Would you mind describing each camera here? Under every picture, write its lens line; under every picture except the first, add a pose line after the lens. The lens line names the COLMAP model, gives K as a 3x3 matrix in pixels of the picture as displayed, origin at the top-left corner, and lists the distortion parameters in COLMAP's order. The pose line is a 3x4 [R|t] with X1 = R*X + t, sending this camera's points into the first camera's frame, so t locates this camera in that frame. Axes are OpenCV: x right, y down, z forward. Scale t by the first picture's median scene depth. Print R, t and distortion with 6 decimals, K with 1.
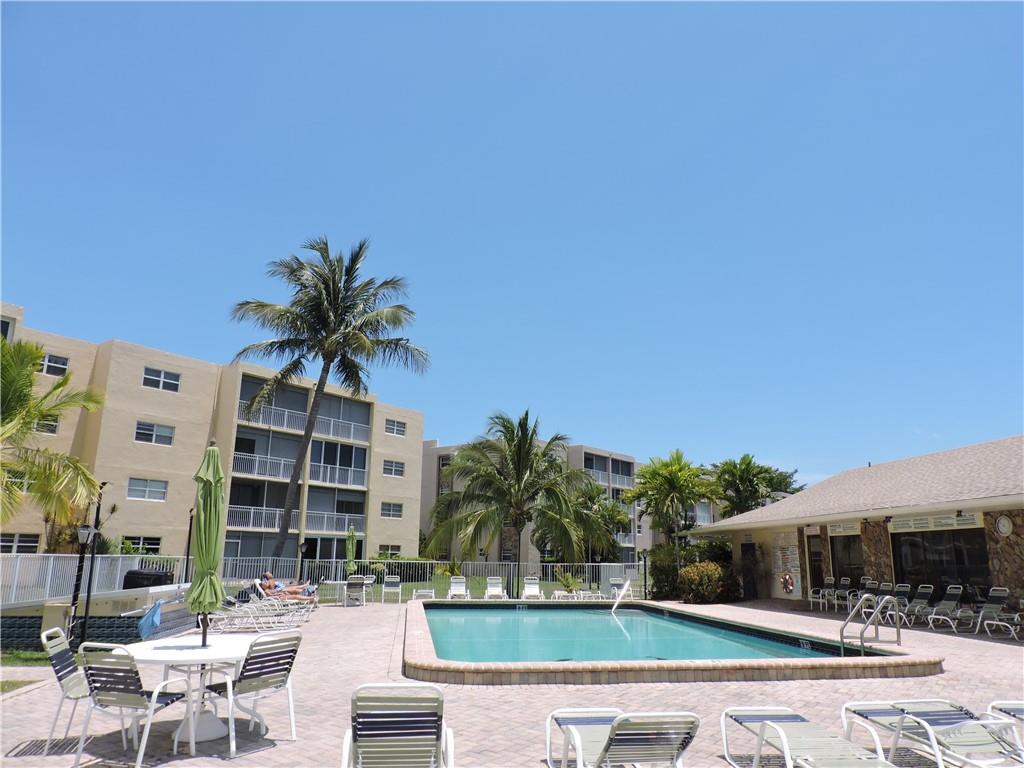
lens RADIAL K [[708.0, 0, 503.8], [0, 708.0, 378.8], [0, 0, 1]] dist [-0.025092, 0.009127]
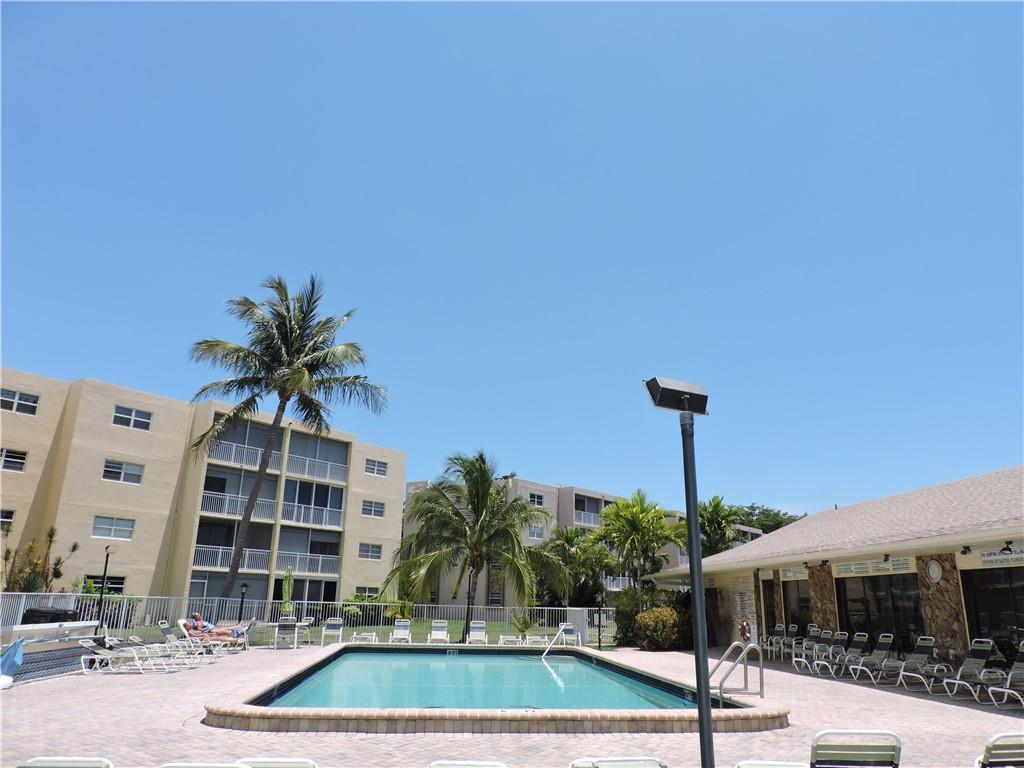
lens RADIAL K [[708.0, 0, 515.4], [0, 708.0, 386.3], [0, 0, 1]] dist [-0.025092, 0.009127]
pose [[0.999692, 0.001414, -0.024790, 0.101566], [-0.002619, 0.998812, -0.048651, 0.004318], [0.024692, 0.048701, 0.998508, 0.012028]]
